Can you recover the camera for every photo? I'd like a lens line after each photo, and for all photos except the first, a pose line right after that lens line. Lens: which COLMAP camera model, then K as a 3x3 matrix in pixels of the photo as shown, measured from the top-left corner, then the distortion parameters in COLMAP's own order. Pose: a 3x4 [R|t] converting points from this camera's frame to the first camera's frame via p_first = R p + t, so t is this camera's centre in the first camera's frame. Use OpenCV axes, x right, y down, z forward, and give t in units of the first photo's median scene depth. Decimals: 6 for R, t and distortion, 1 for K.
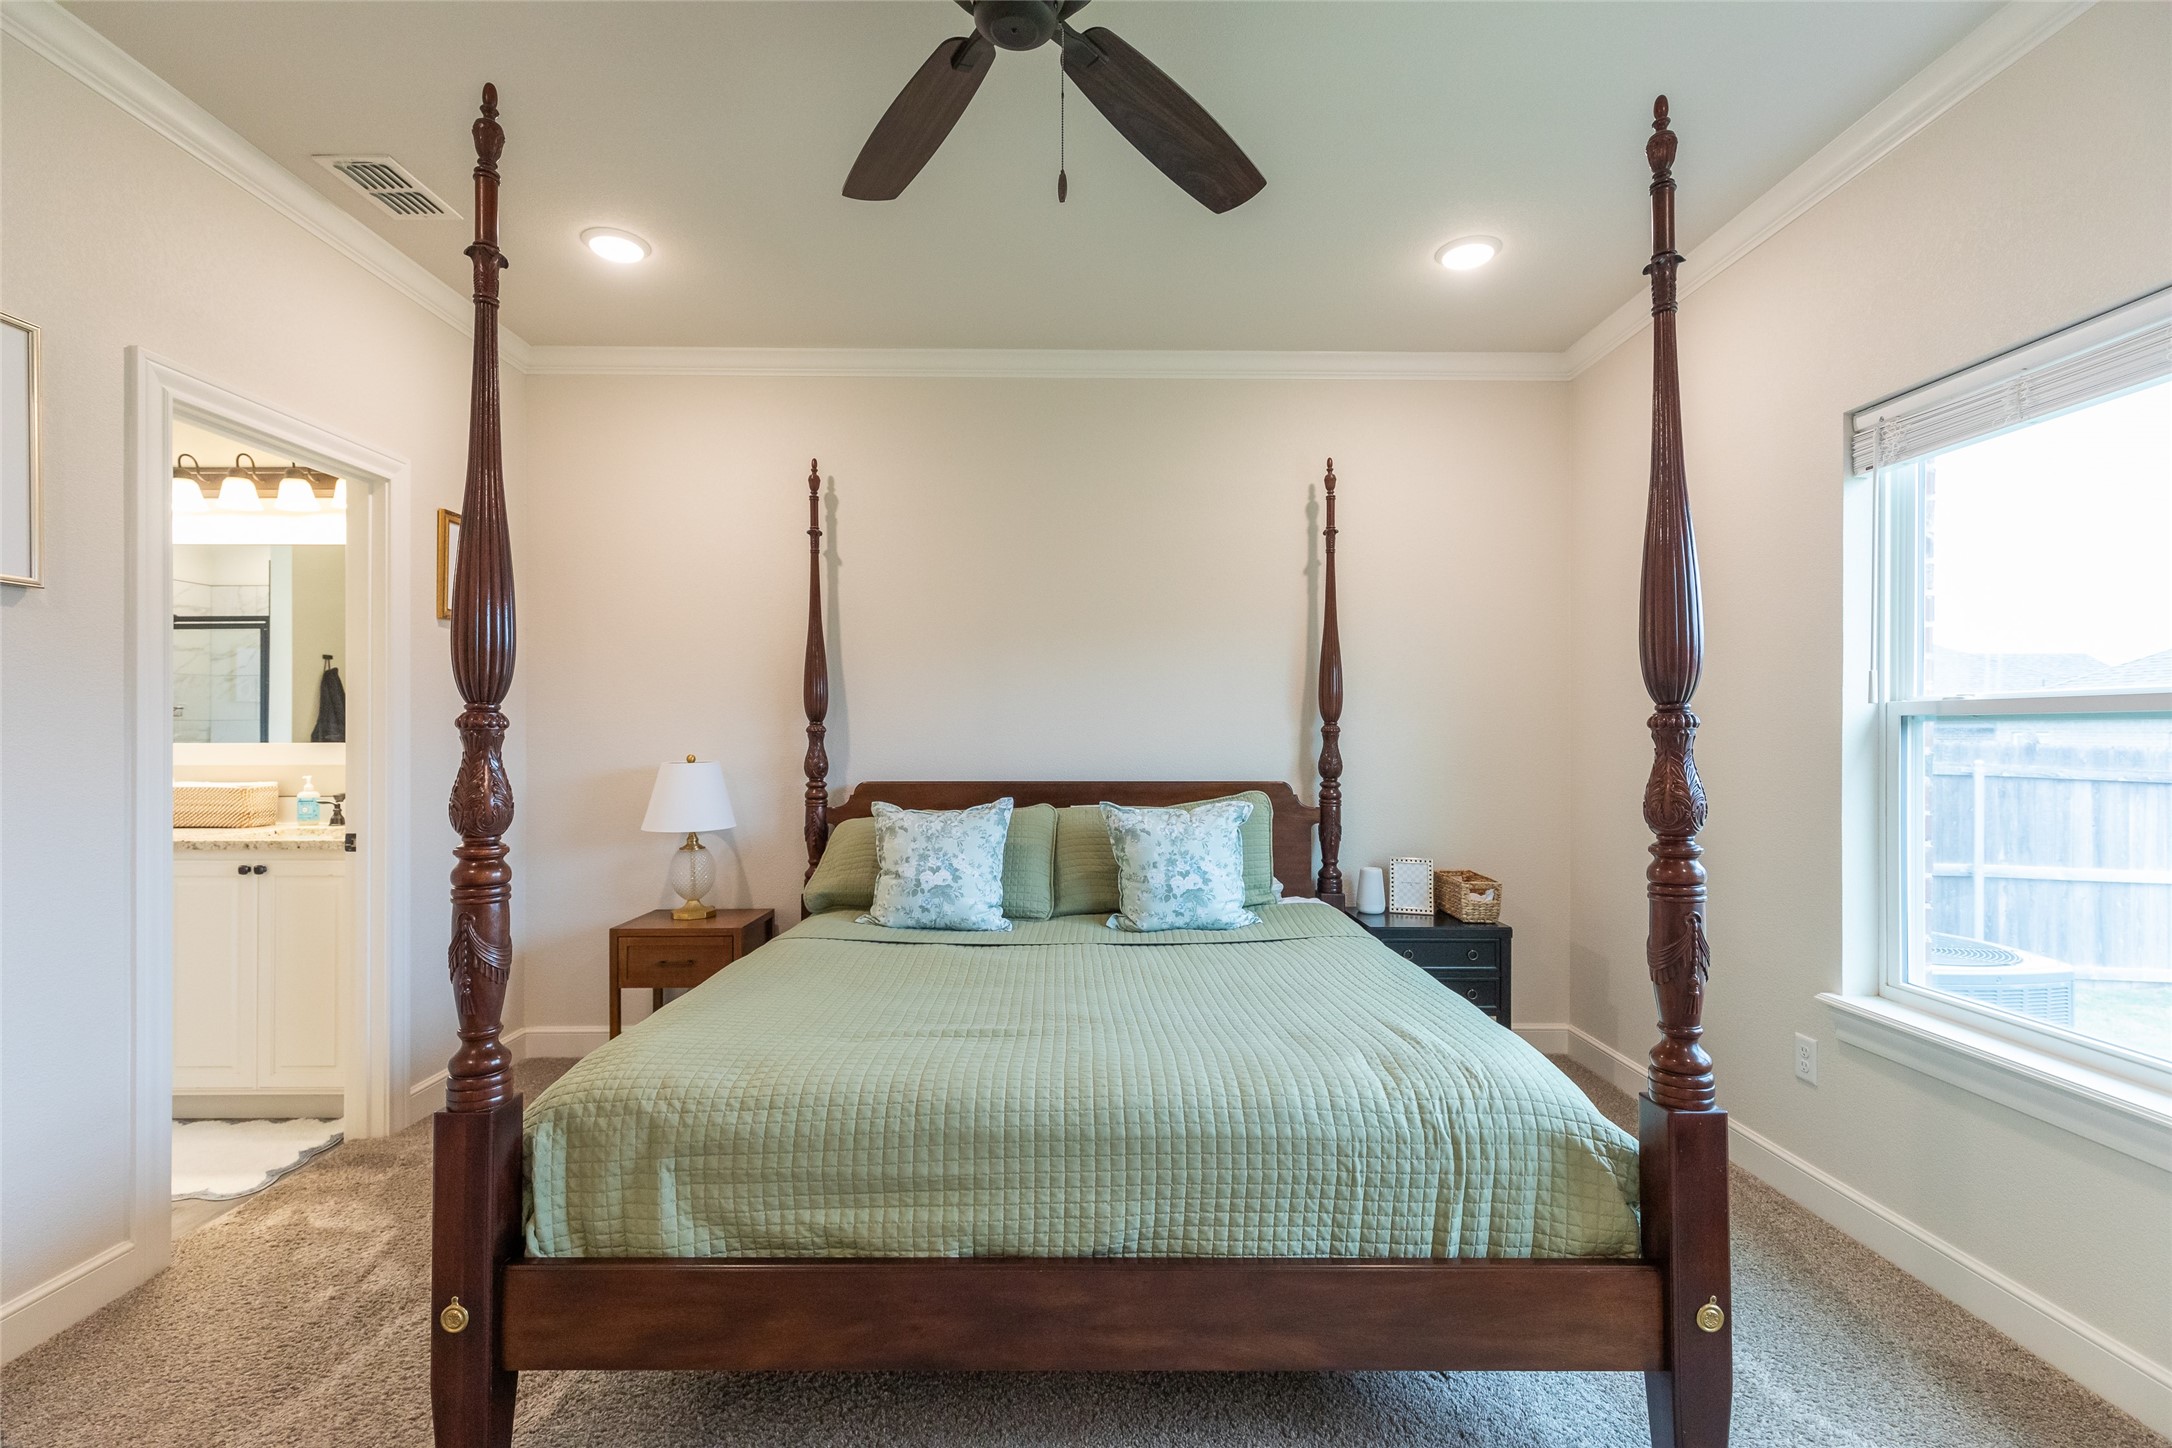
lens RADIAL K [[974.8, 0, 1068.2], [0, 974.8, 744.9], [0, 0, 1]] dist [0.007534, -0.001458]
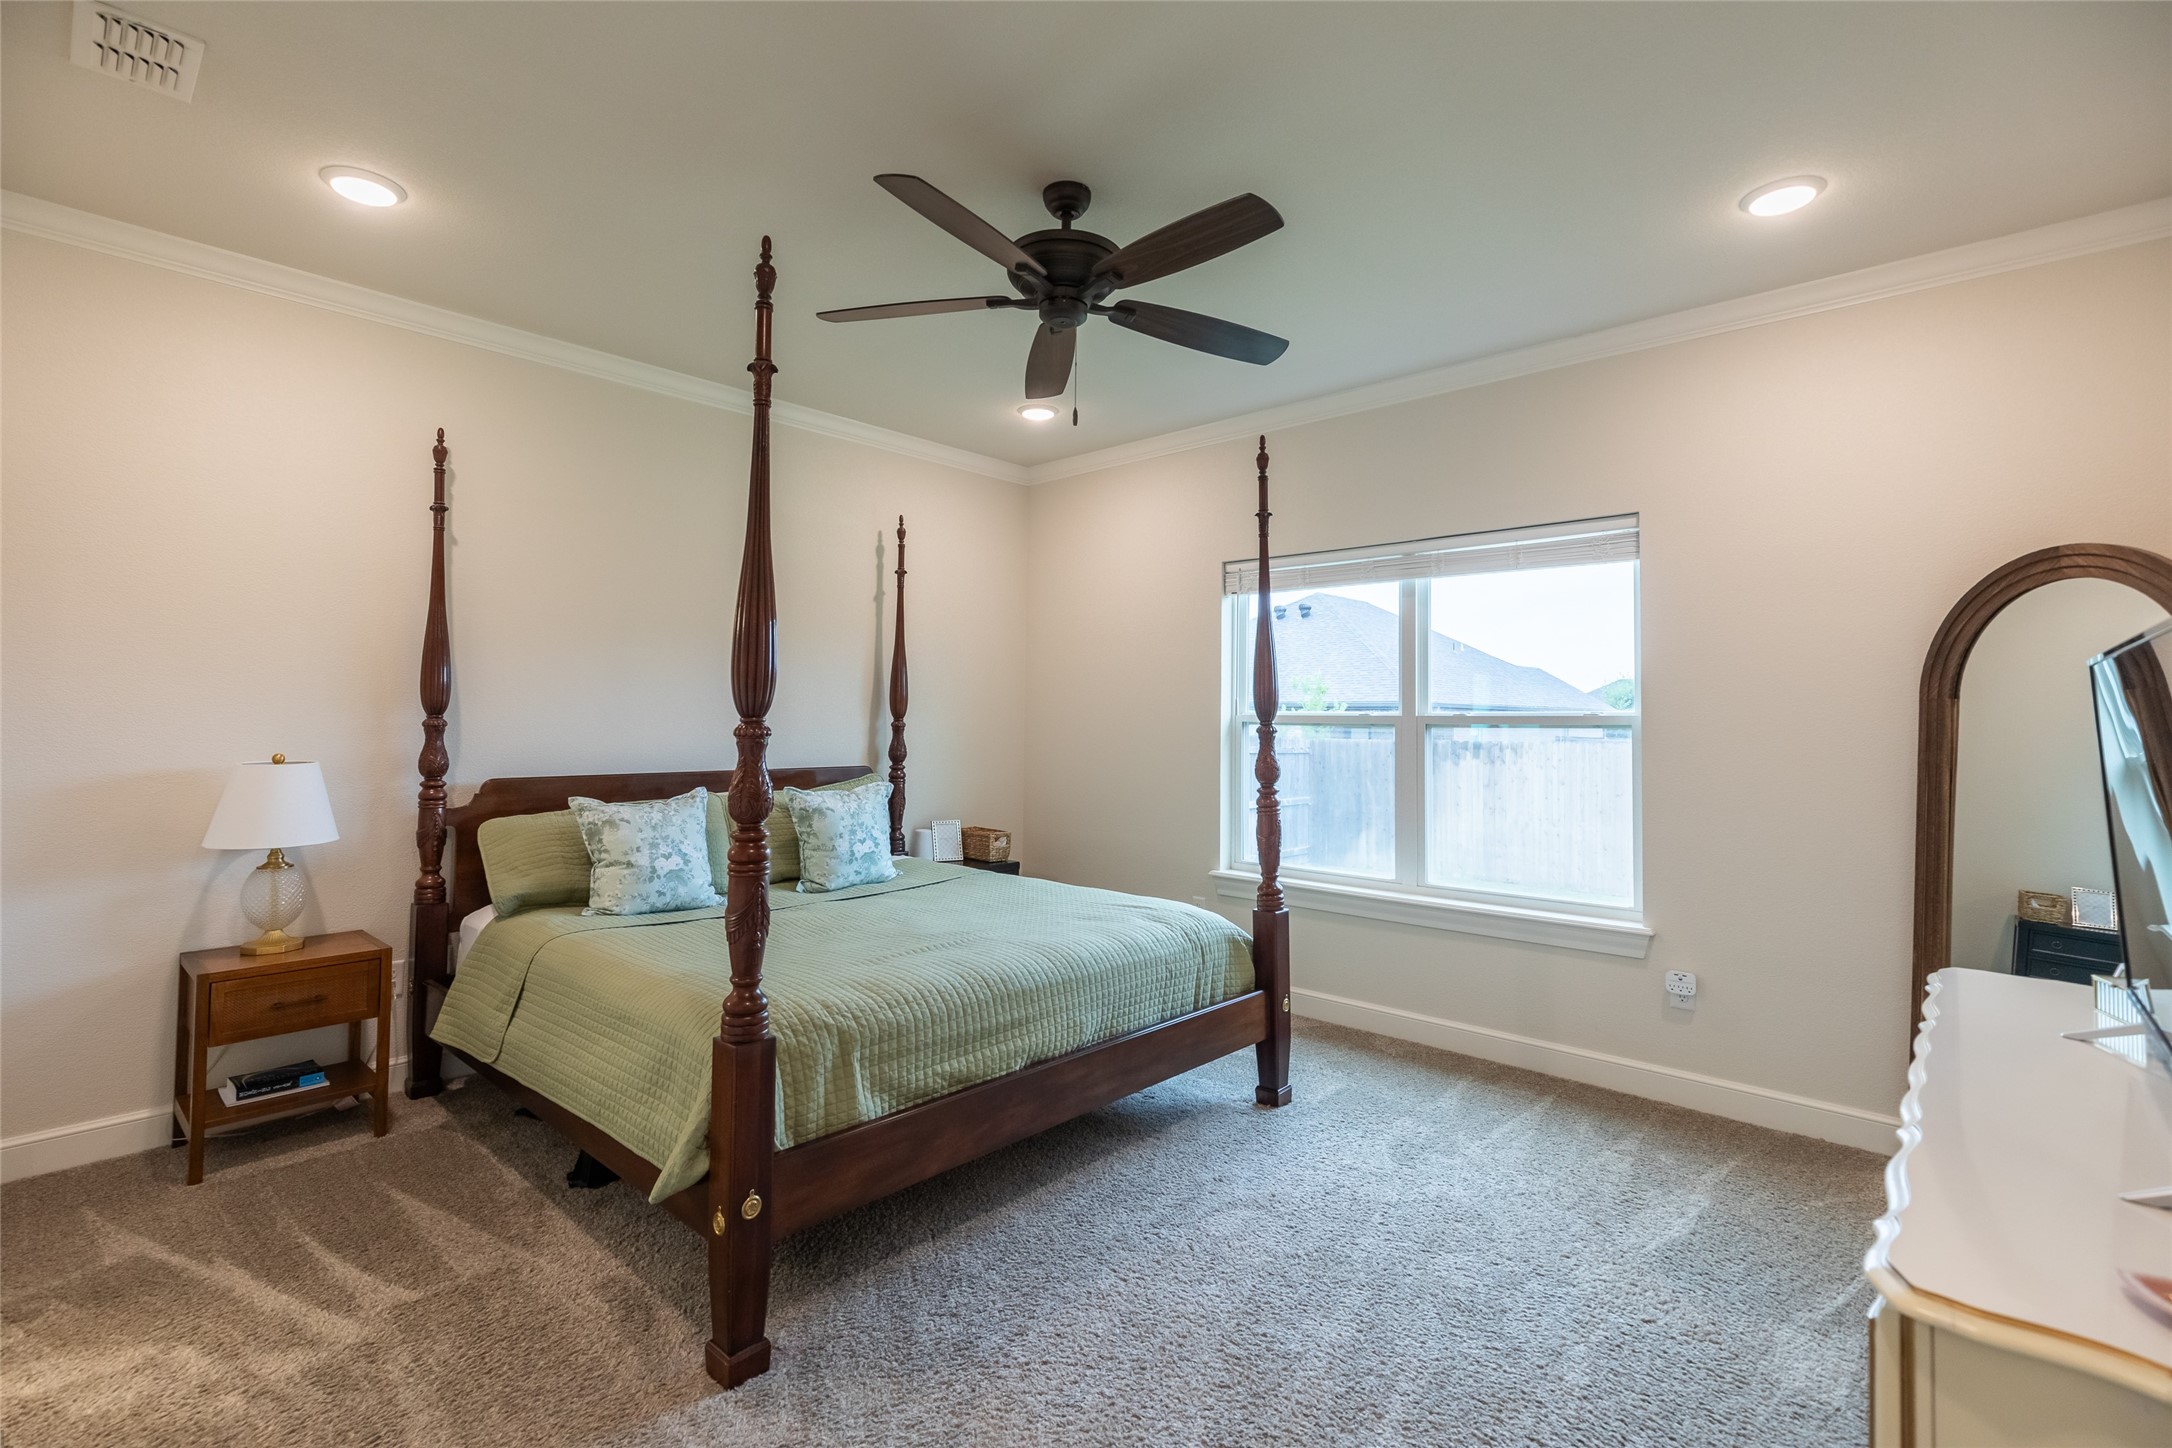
lens RADIAL K [[974.8, 0, 1098.4], [0, 974.8, 711.5], [0, 0, 1]] dist [0.007534, -0.001458]
pose [[0.684730, 0.012233, 0.728694, -0.602718], [0.000042, 0.999858, -0.016825, -0.014099], [-0.728797, 0.011551, 0.684633, -0.092012]]
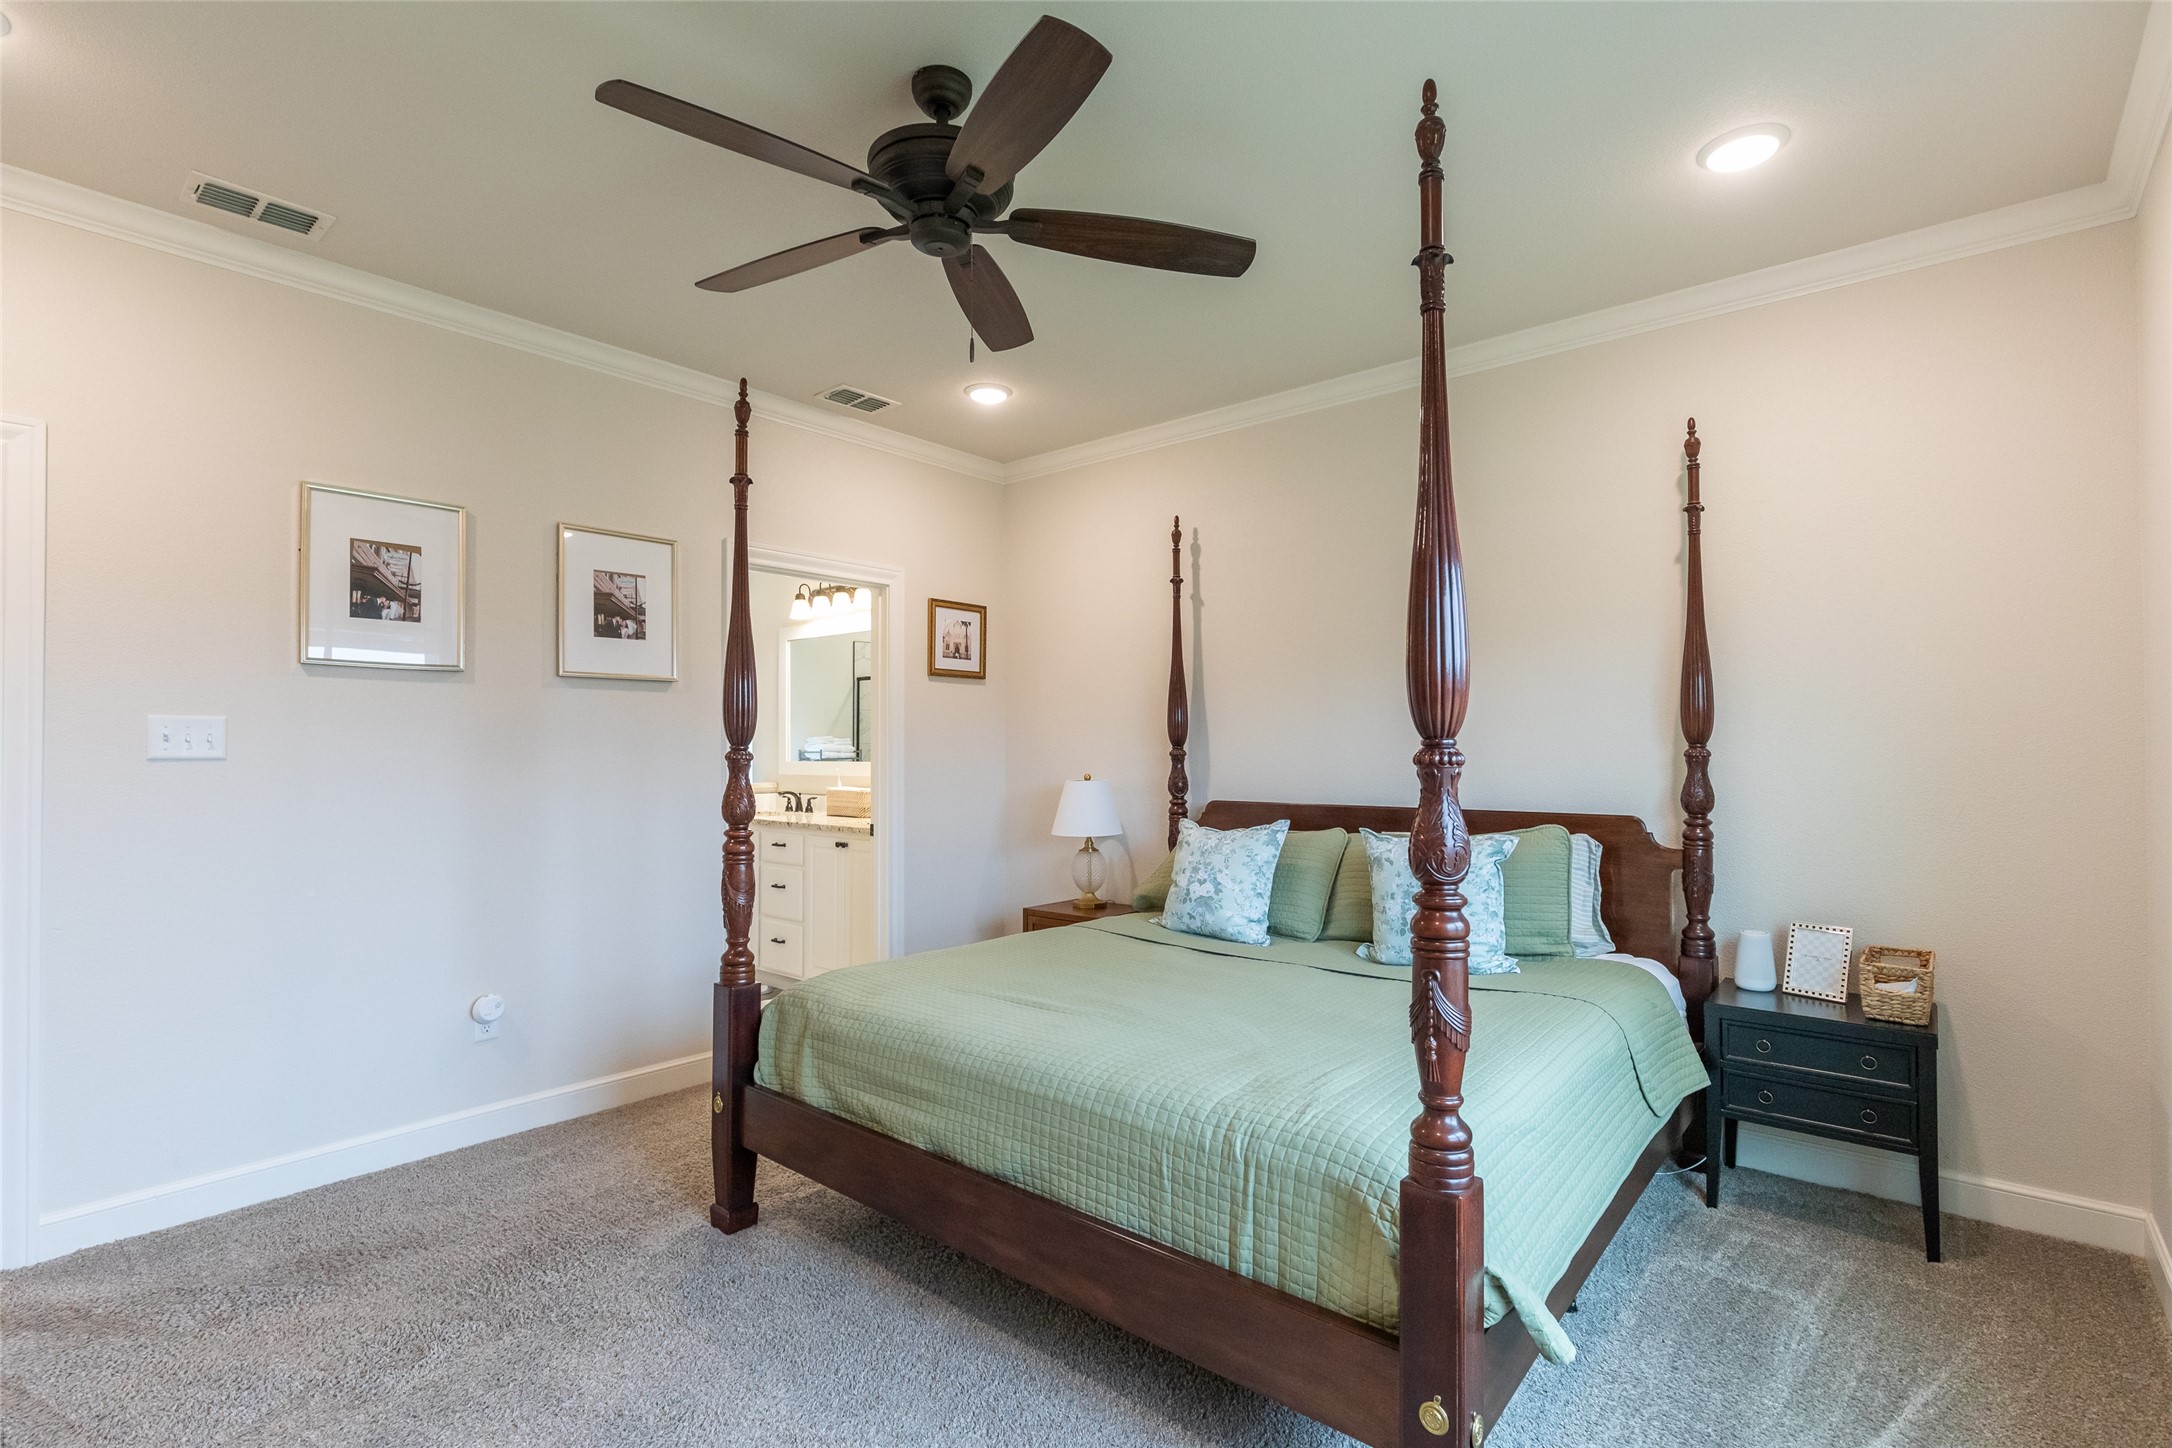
lens RADIAL K [[1018.2, 0, 1069.4], [0, 1018.2, 746.9], [0, 0, 1]] dist [-0.001310, -0.000235]
pose [[0.749551, -0.003890, -0.661935, 0.518399], [-0.003670, 0.999943, -0.010031, -0.012889], [0.661936, 0.009948, 0.749494, 0.033027]]
